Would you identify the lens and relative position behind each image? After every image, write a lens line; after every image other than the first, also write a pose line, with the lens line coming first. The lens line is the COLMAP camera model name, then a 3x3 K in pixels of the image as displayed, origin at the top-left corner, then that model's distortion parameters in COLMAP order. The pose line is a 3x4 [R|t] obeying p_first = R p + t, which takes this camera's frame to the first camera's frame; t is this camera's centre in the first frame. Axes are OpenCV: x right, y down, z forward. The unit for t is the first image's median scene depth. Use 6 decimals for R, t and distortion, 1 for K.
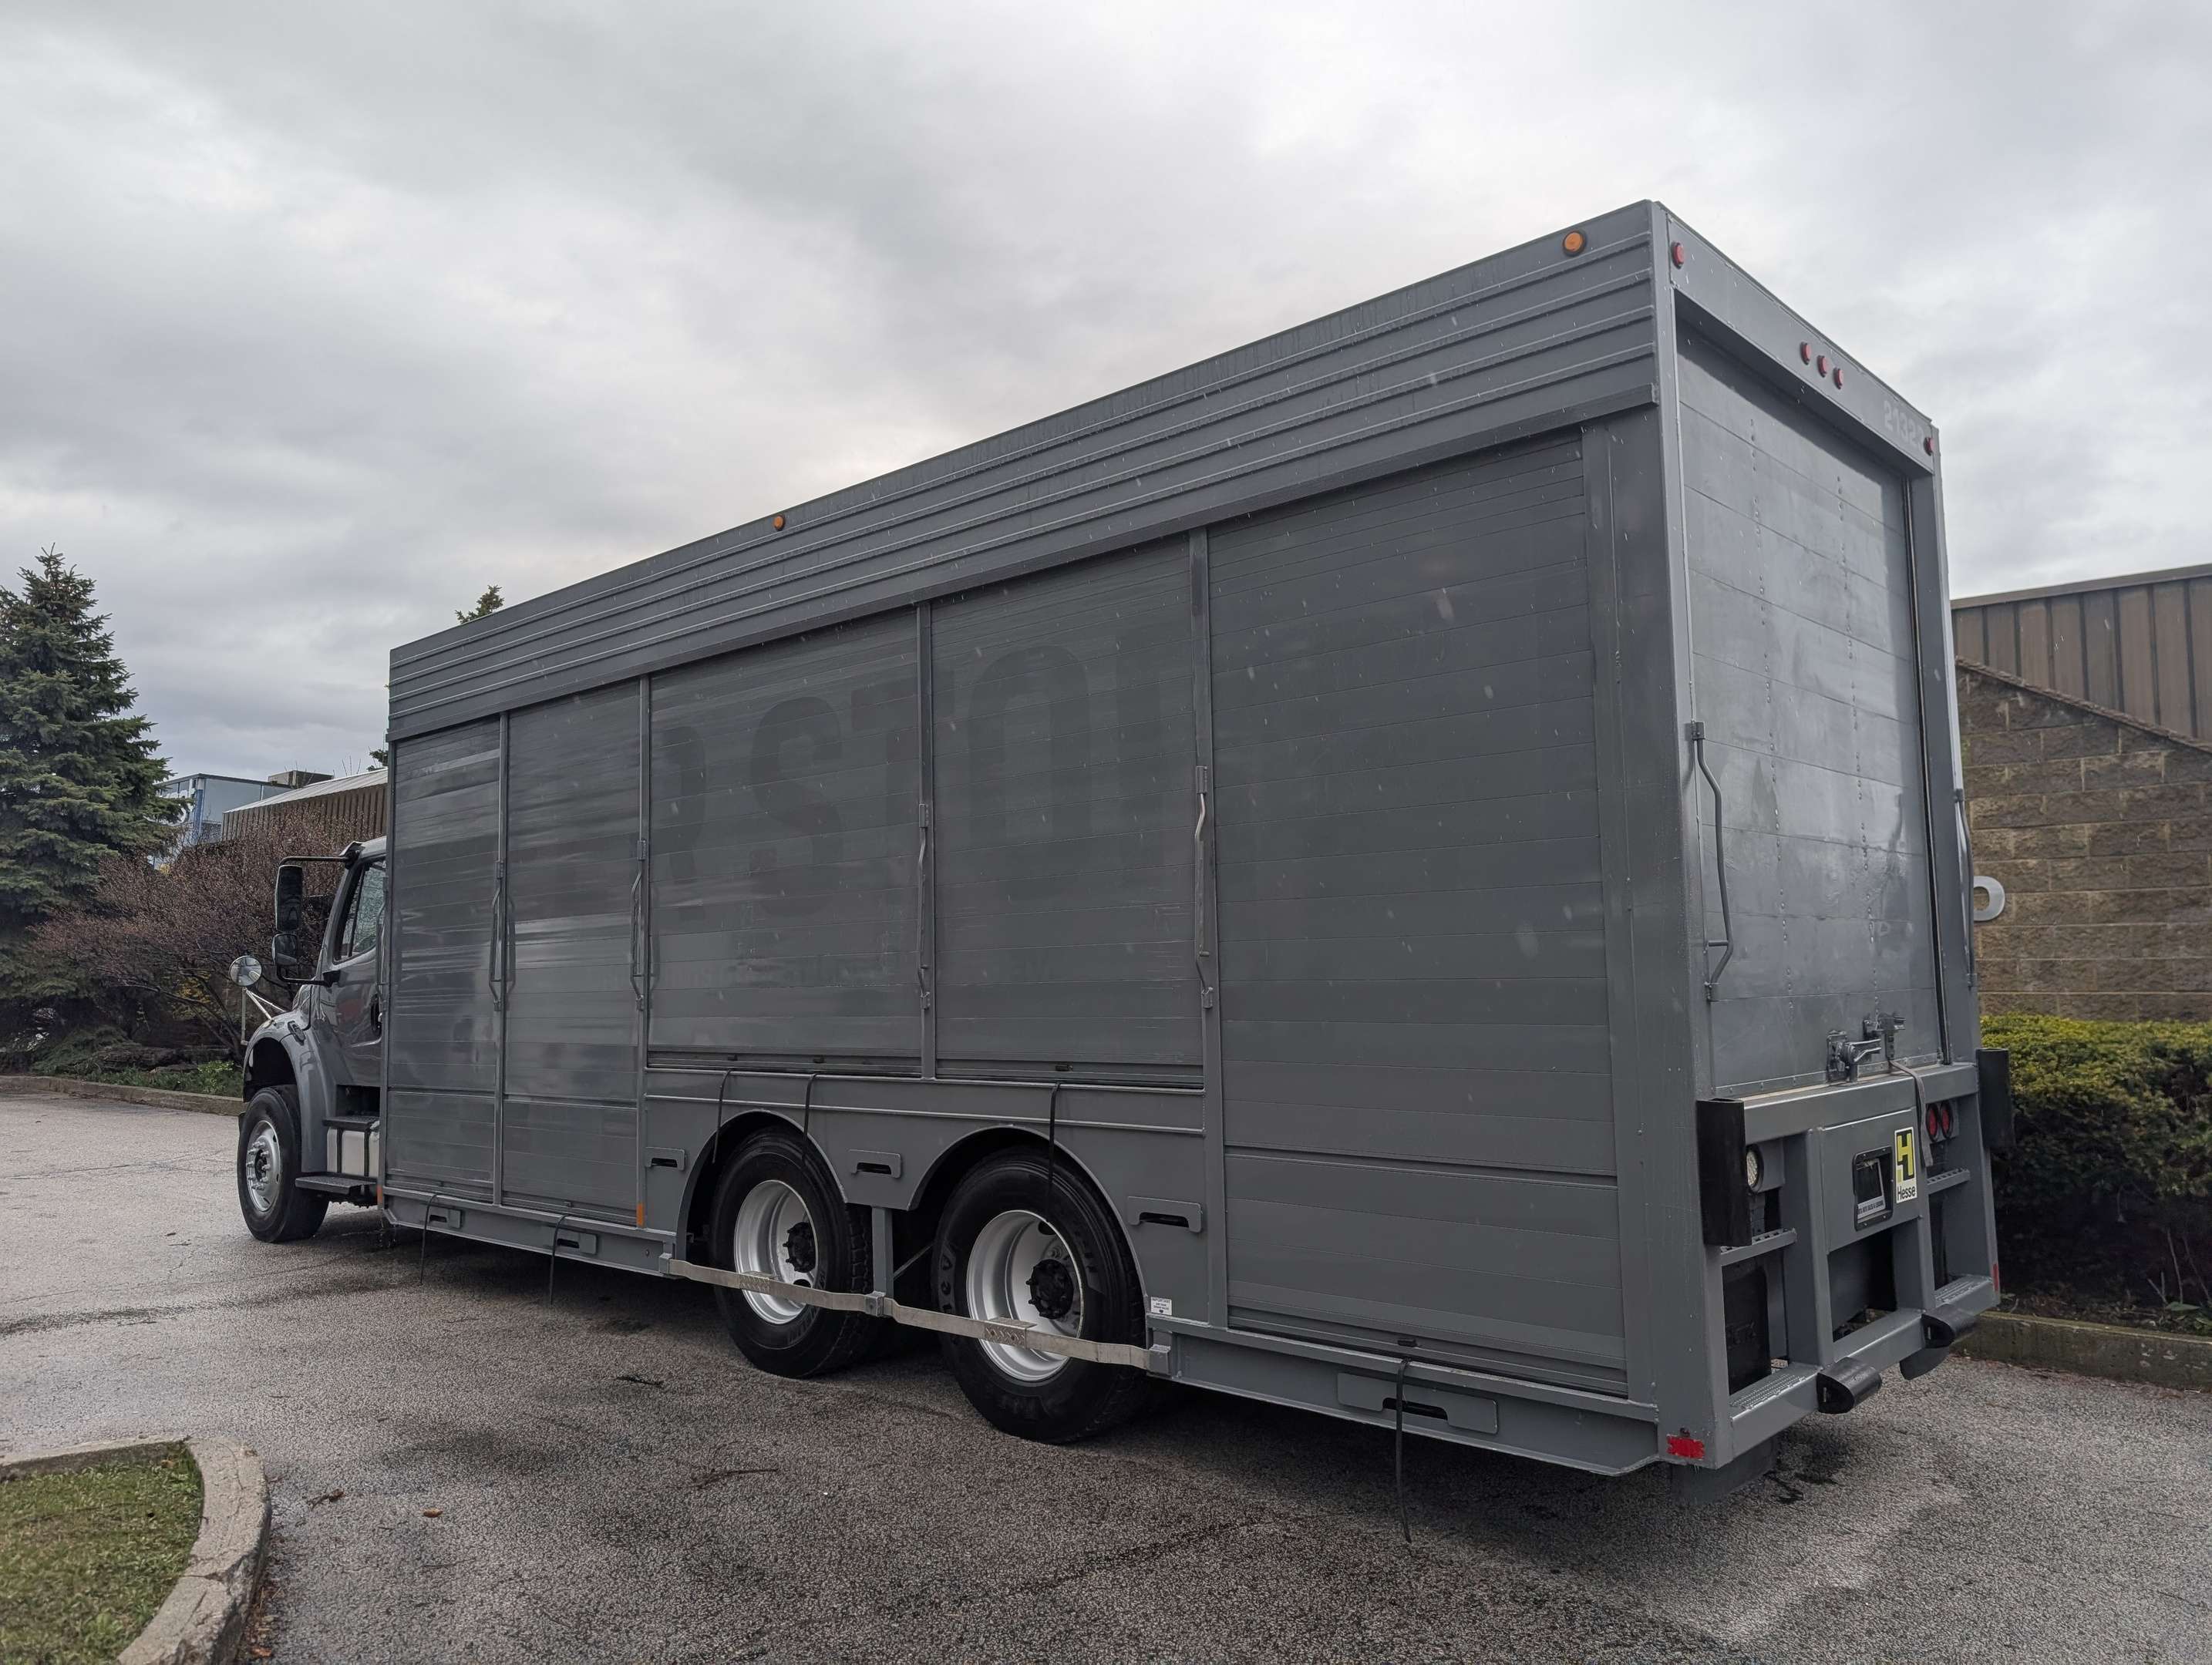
lens RADIAL K [[1576.0, 0, 1103.2], [0, 1576.0, 817.9], [0, 0, 1]] dist [0.032115, -0.002303]
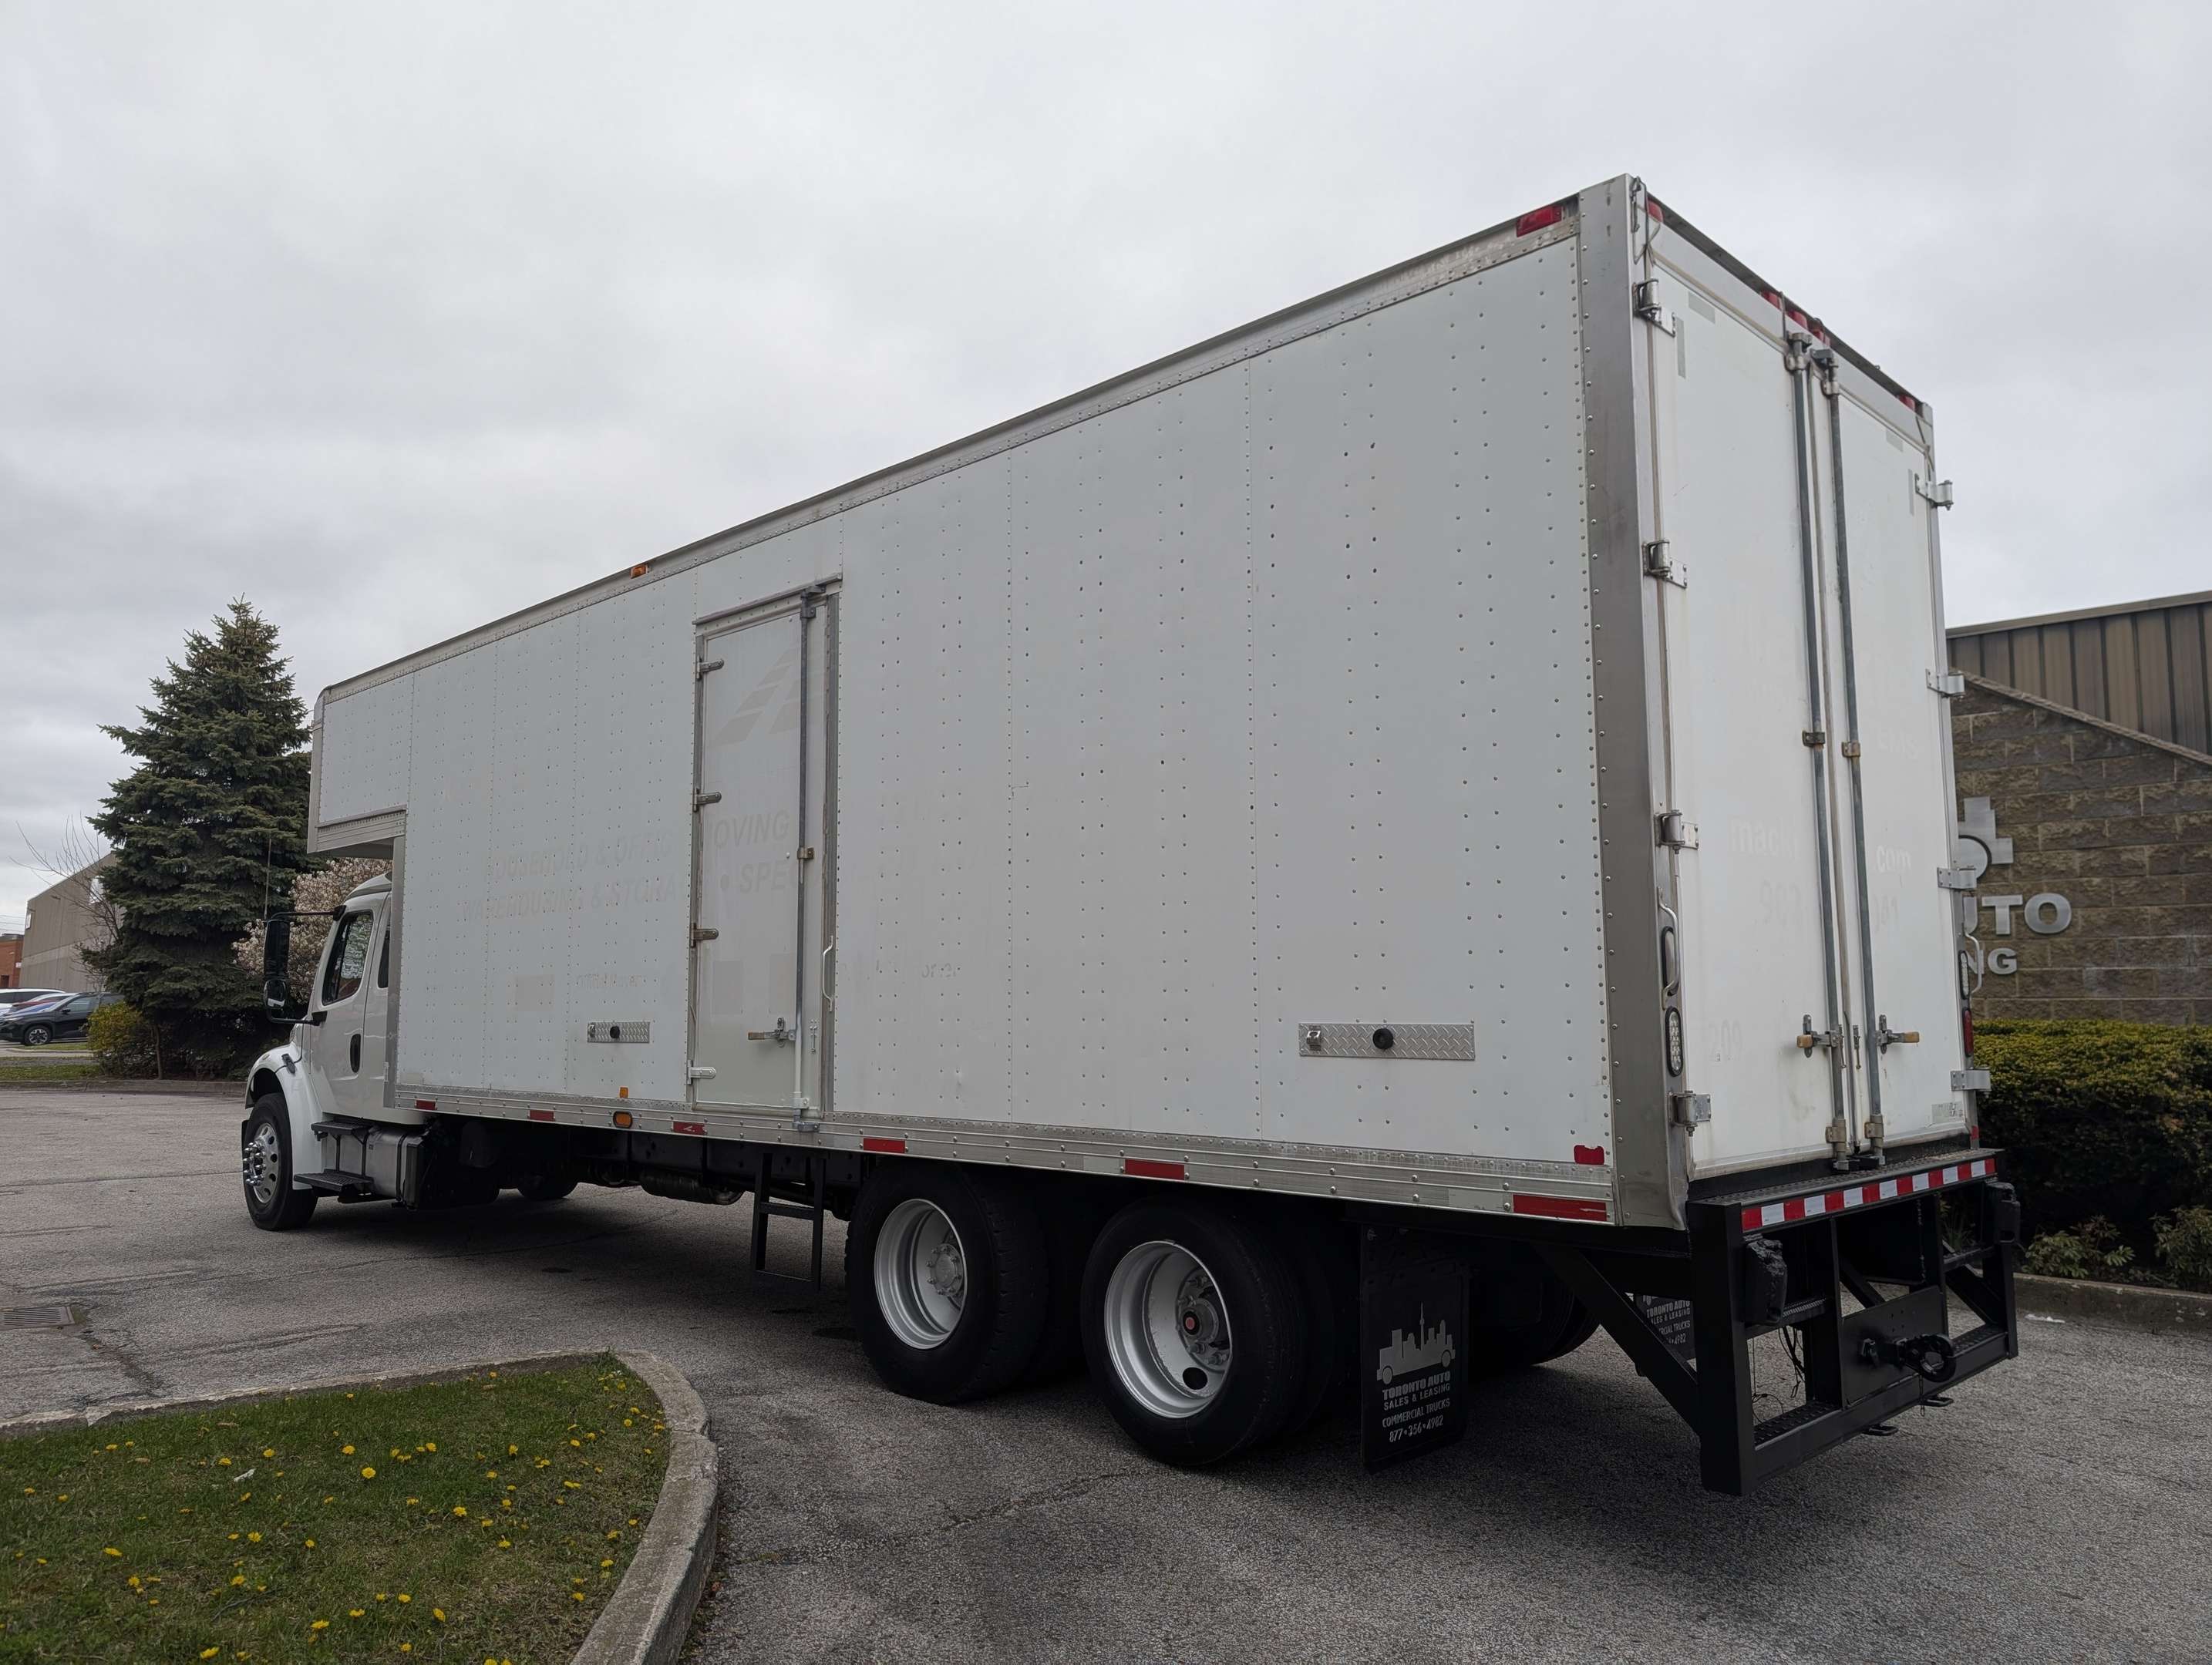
lens RADIAL K [[1576.0, 0, 1106.8], [0, 1576.0, 839.5], [0, 0, 1]] dist [0.032115, -0.002303]
pose [[0.998717, -0.011297, -0.049365, -0.033170], [0.011787, 0.999884, 0.009658, -0.013957], [0.049251, -0.010227, 0.998734, -0.098995]]
